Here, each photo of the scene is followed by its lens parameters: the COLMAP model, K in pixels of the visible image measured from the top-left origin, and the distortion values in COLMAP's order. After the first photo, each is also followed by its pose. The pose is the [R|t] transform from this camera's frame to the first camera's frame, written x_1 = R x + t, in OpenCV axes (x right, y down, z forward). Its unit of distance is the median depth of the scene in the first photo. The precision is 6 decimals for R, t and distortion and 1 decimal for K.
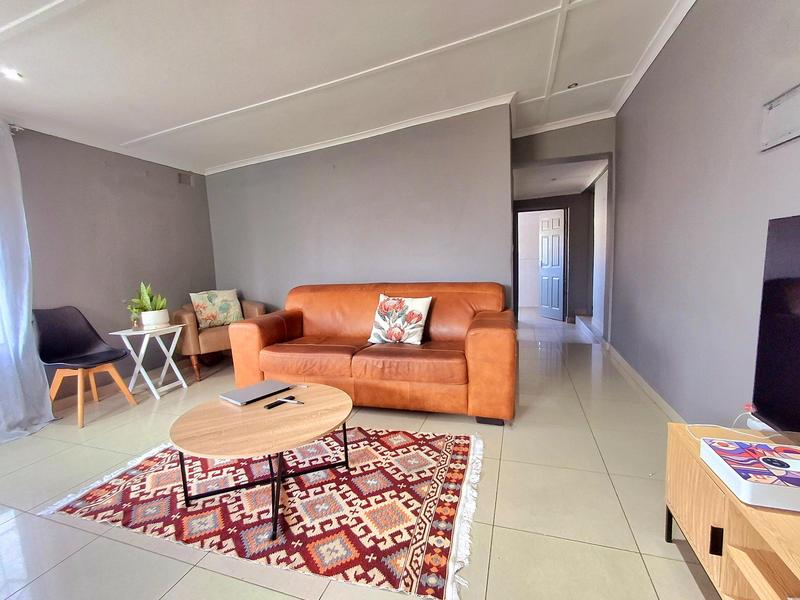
lens RADIAL K [[364.3, 0, 394.4], [0, 364.3, 304.4], [0, 0, 1]] dist [-0.002700, 0.007388]
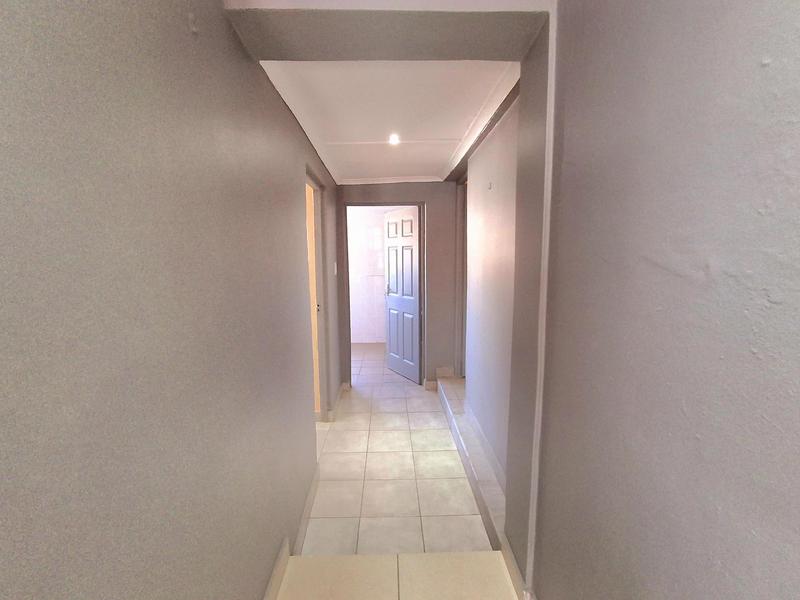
lens RADIAL K [[364.3, 0, 394.4], [0, 364.3, 304.4], [0, 0, 1]] dist [-0.002700, 0.007388]
pose [[0.931566, -0.017338, 0.363158, 0.204643], [0.017072, 0.999846, 0.003942, -0.100852], [-0.363171, 0.002528, 0.931719, 0.447765]]
